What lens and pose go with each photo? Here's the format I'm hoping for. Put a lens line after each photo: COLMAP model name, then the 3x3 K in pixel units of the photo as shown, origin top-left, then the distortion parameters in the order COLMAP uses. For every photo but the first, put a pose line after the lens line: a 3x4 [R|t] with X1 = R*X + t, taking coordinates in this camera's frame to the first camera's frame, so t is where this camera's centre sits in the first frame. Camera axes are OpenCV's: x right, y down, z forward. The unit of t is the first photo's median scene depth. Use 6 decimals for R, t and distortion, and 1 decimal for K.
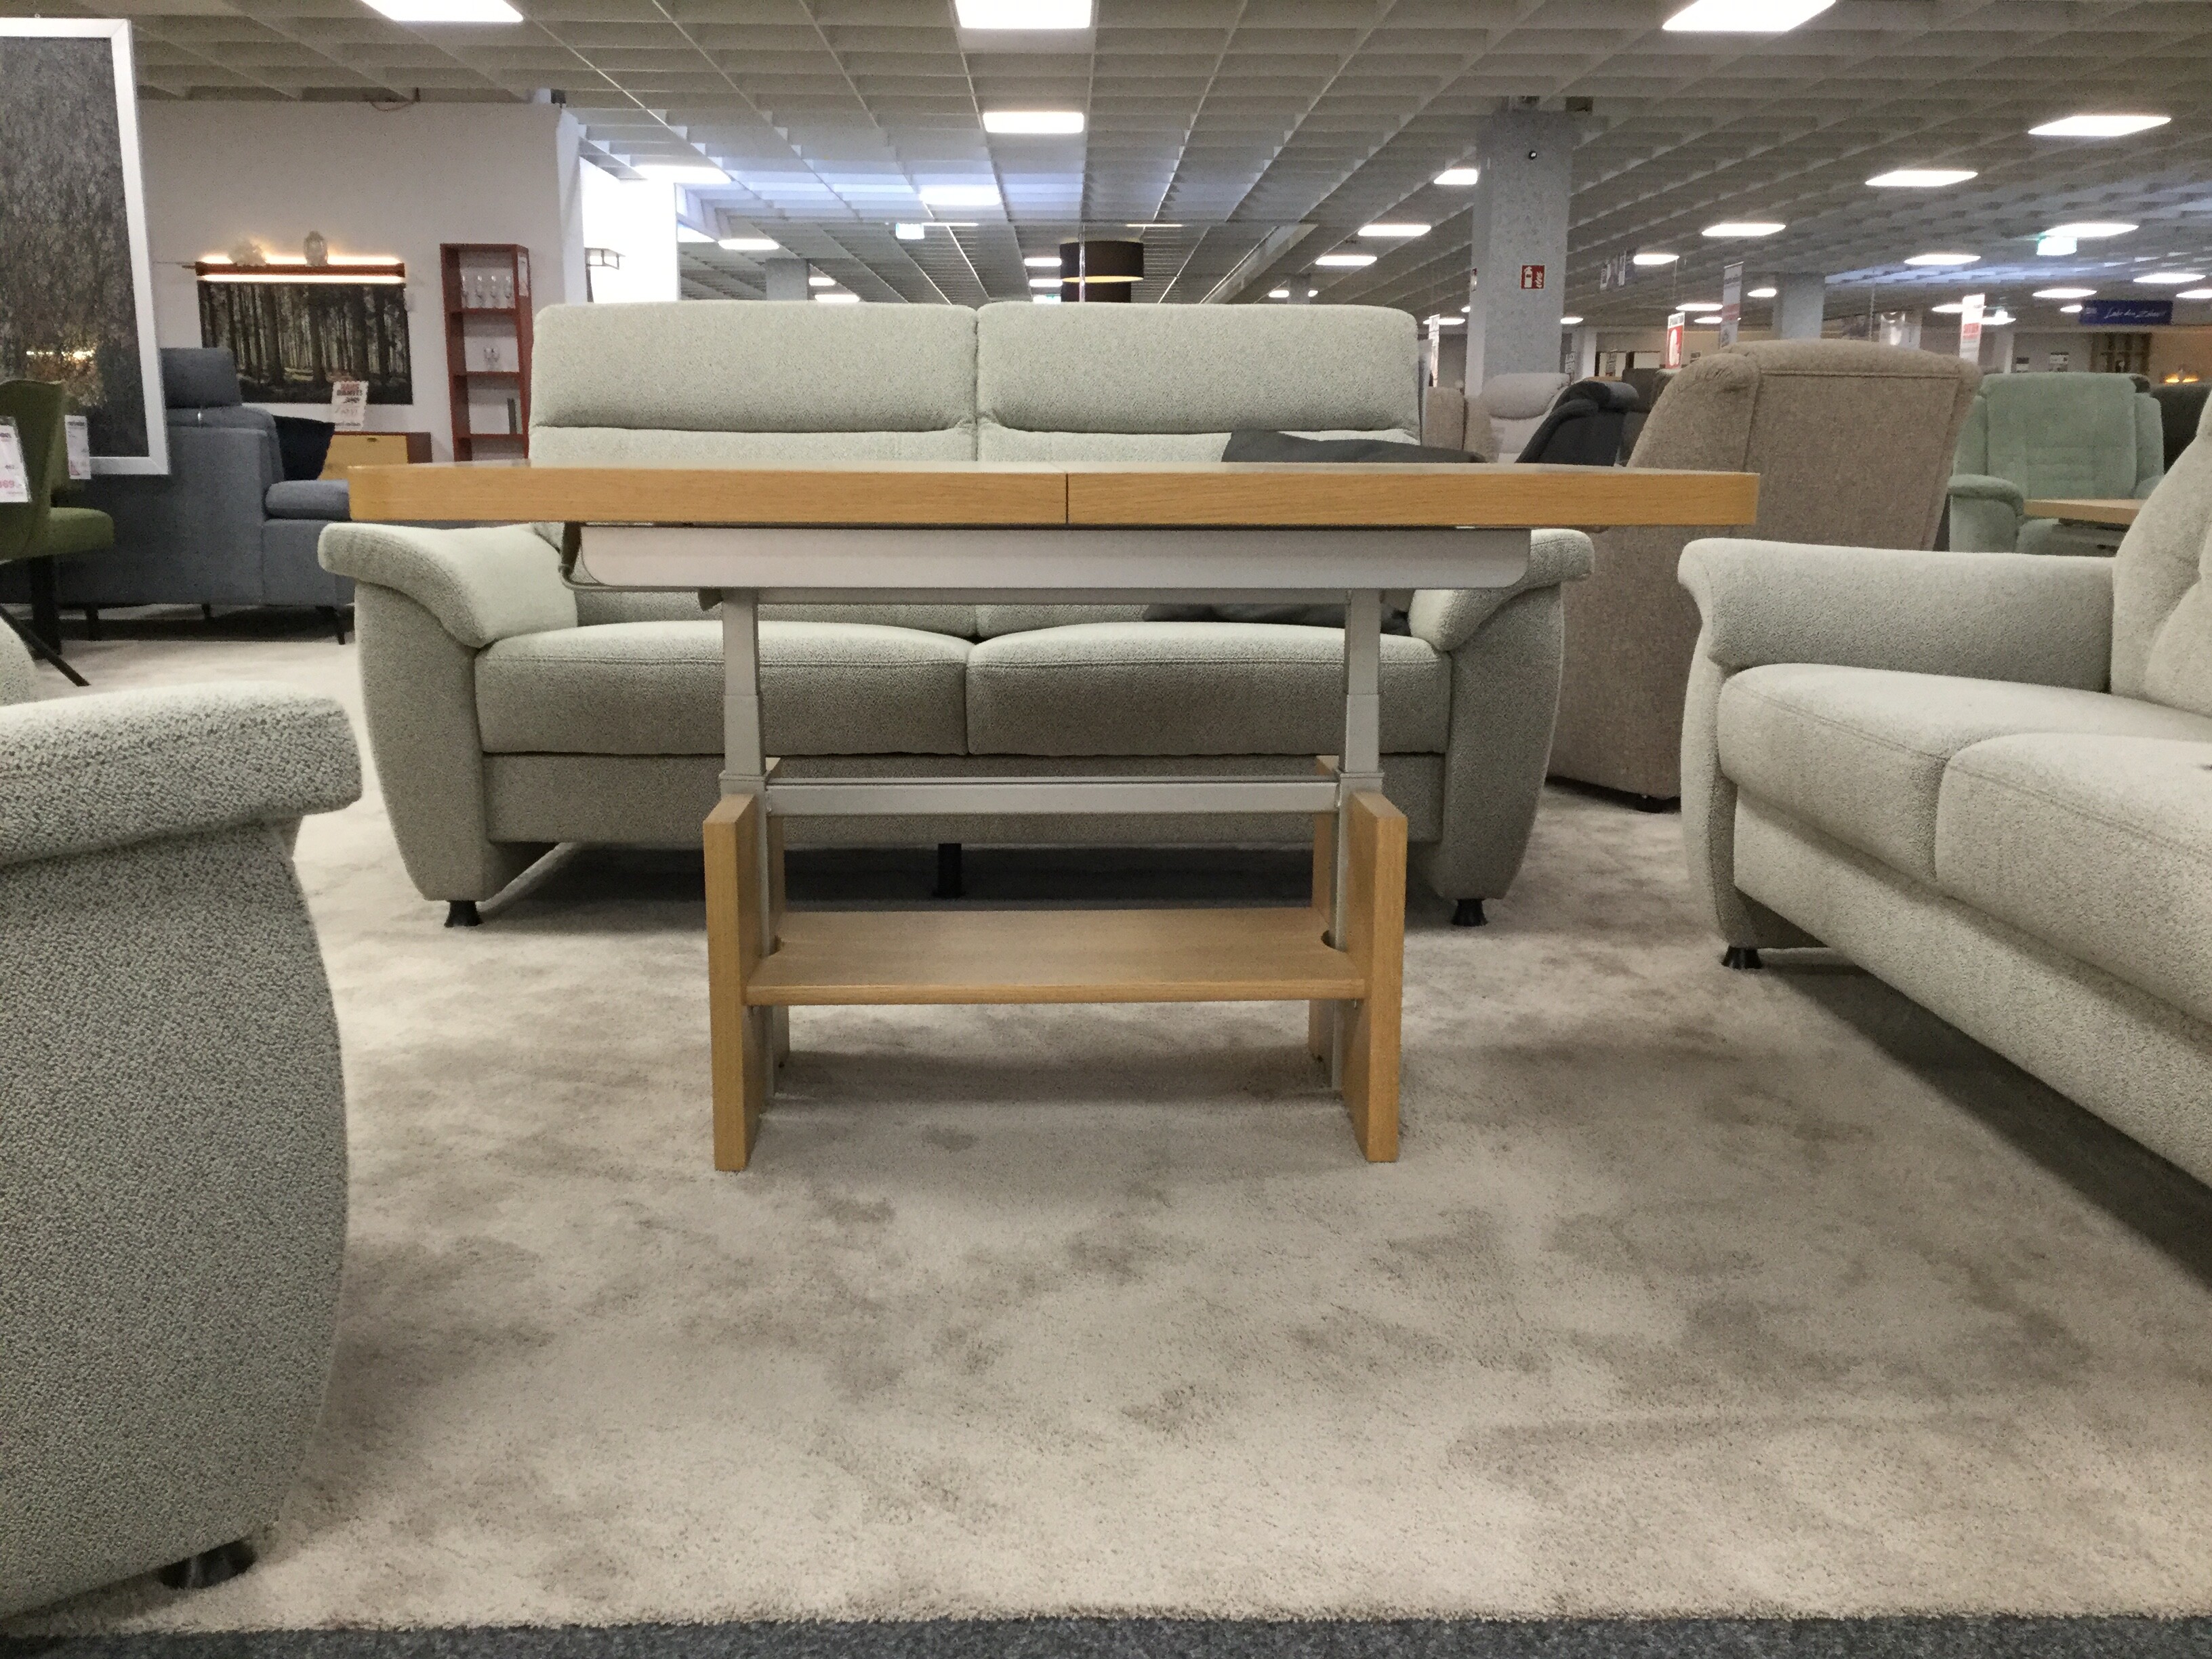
lens RADIAL K [[1992.8, 0, 1109.3], [0, 1992.8, 808.2], [0, 0, 1]] dist [0.094750, -0.164938]
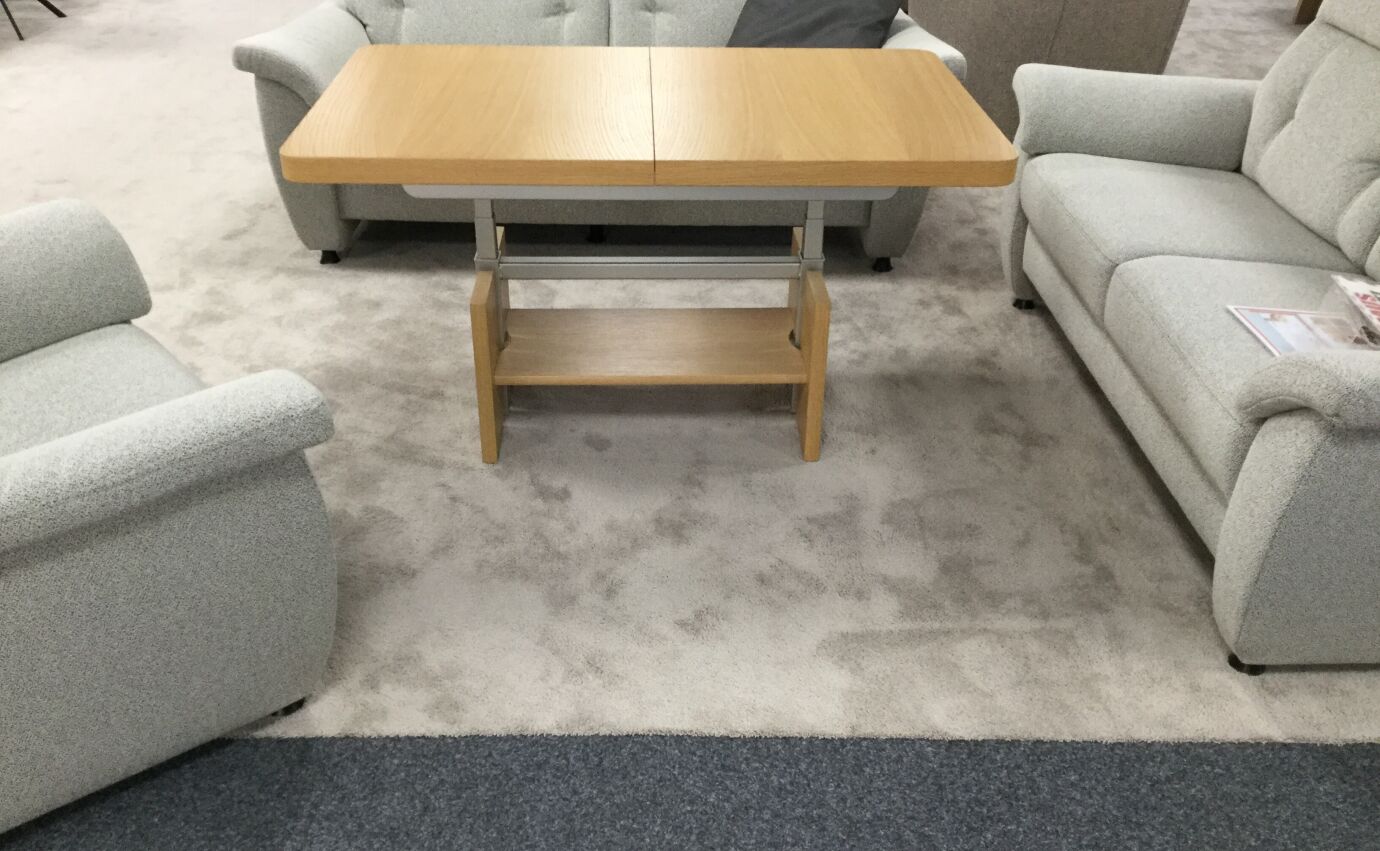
lens RADIAL K [[1241.0, 0, 691.2], [0, 1241.0, 422.6], [0, 0, 1]] dist [0.109891, -0.173318]
pose [[0.999881, 0.014904, -0.004044, 0.022531], [-0.012747, 0.944372, 0.328631, -0.313047], [0.008717, -0.328540, 0.944450, -0.205445]]
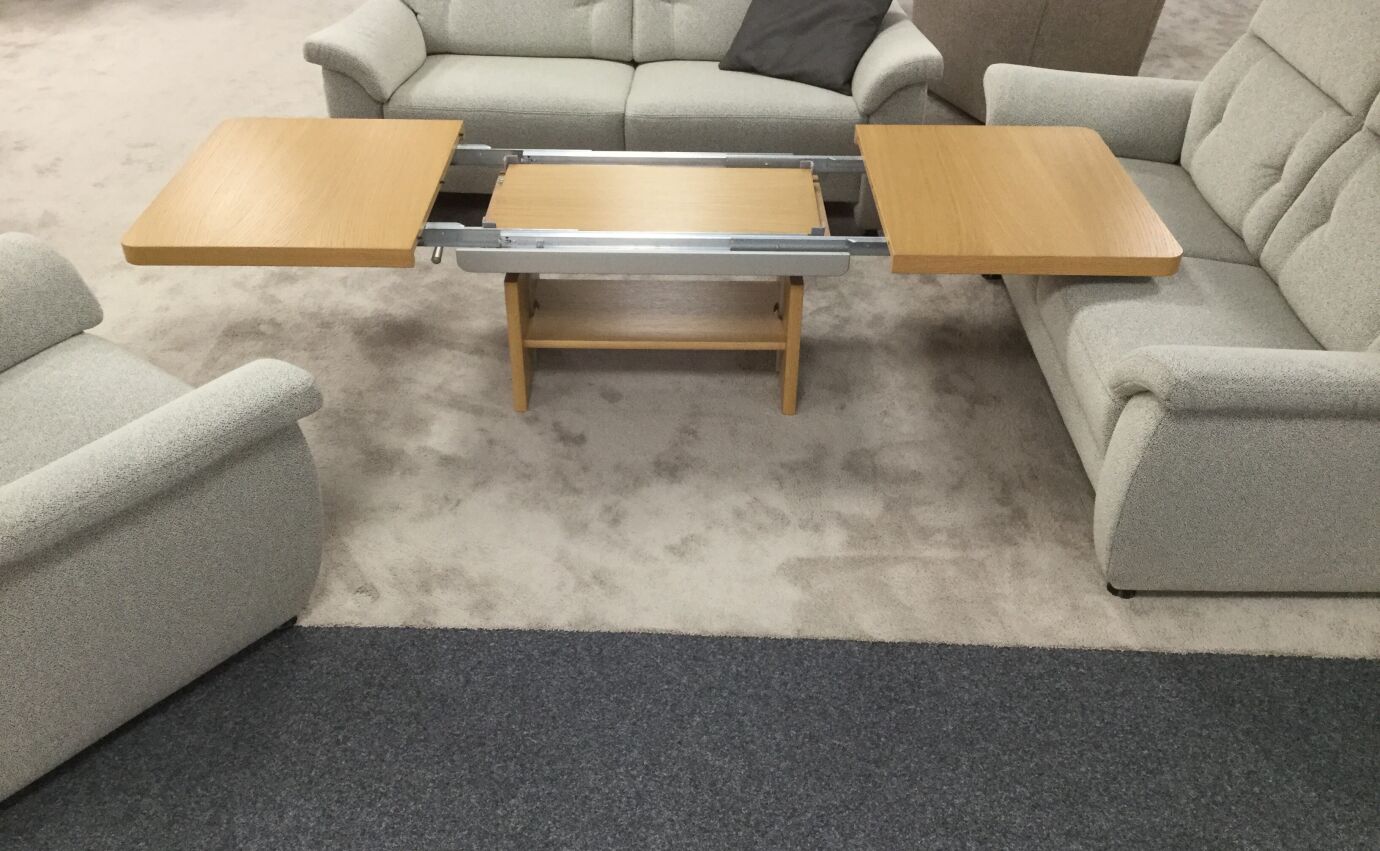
lens RADIAL K [[1241.0, 0, 685.1], [0, 1241.0, 430.8], [0, 0, 1]] dist [0.109891, -0.173318]
pose [[0.998607, 0.034341, -0.040063, 0.083276], [-0.015812, 0.919107, 0.393691, -0.453241], [0.050342, -0.392509, 0.918369, -0.452414]]
